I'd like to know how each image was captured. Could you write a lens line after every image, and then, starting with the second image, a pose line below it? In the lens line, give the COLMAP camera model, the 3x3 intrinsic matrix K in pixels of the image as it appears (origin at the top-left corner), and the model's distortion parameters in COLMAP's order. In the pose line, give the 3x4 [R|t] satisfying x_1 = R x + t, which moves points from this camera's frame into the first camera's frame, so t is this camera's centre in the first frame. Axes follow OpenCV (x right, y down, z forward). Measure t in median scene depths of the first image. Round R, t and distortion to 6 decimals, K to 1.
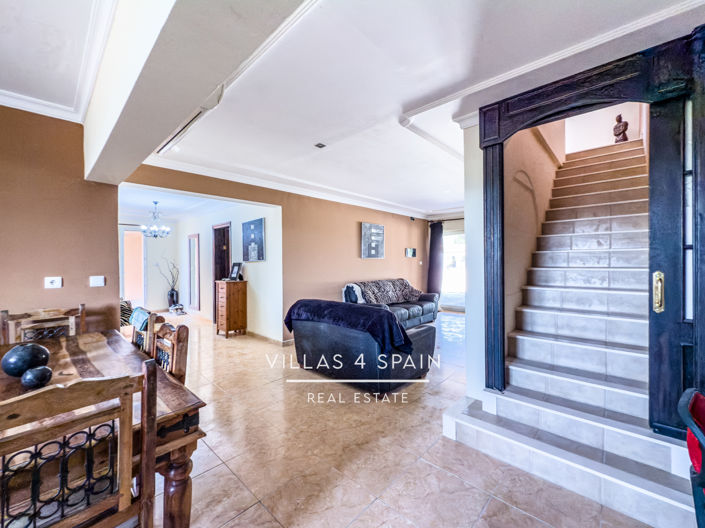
lens RADIAL K [[289.2, 0, 358.8], [0, 289.2, 263.9], [0, 0, 1]] dist [-0.013787, 0.000713]
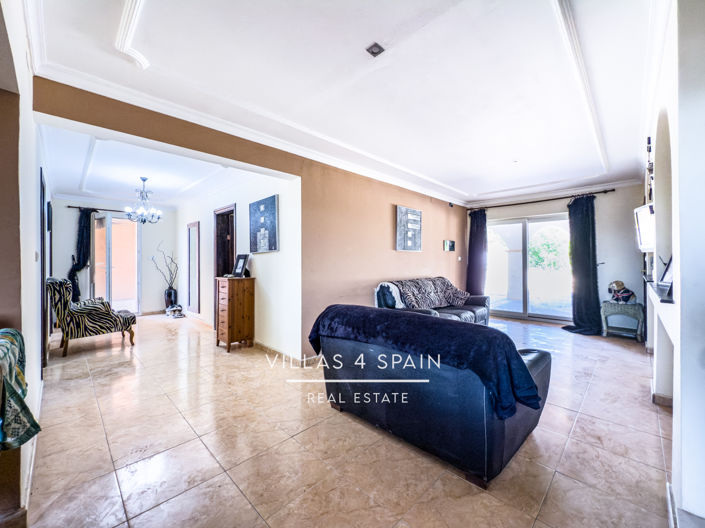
lens RADIAL K [[289.2, 0, 347.4], [0, 289.2, 260.5], [0, 0, 1]] dist [-0.013787, 0.000713]
pose [[0.997988, 0.003438, -0.063313, -0.082790], [-0.004074, 0.999942, -0.009922, 0.017681], [0.063275, 0.010160, 0.997944, 0.221470]]
